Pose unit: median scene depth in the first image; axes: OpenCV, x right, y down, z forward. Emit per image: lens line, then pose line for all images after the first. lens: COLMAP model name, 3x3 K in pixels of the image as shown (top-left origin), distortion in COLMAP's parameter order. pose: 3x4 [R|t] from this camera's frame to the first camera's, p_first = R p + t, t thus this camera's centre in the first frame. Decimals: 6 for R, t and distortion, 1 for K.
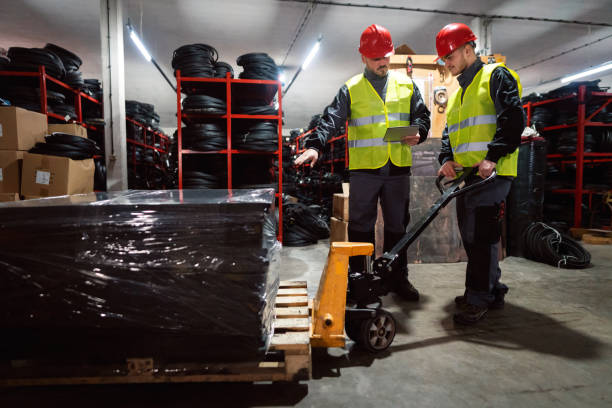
lens RADIAL K [[407.6, 0, 305.3], [0, 407.6, 202.6], [0, 0, 1]] dist [-0.012479, 0.013881]
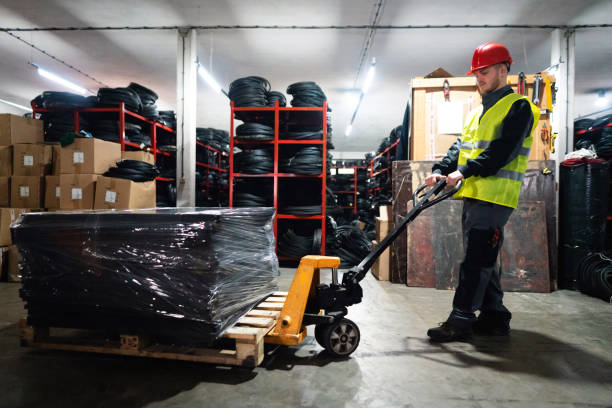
lens RADIAL K [[435.9, 0, 305.9], [0, 435.9, 204.0], [0, 0, 1]] dist [-0.015472, 0.015867]
pose [[0.973686, 0.014597, -0.227425, 0.150455], [-0.027787, 0.998105, -0.054905, 0.010186], [0.226192, 0.059780, 0.972247, -0.078843]]
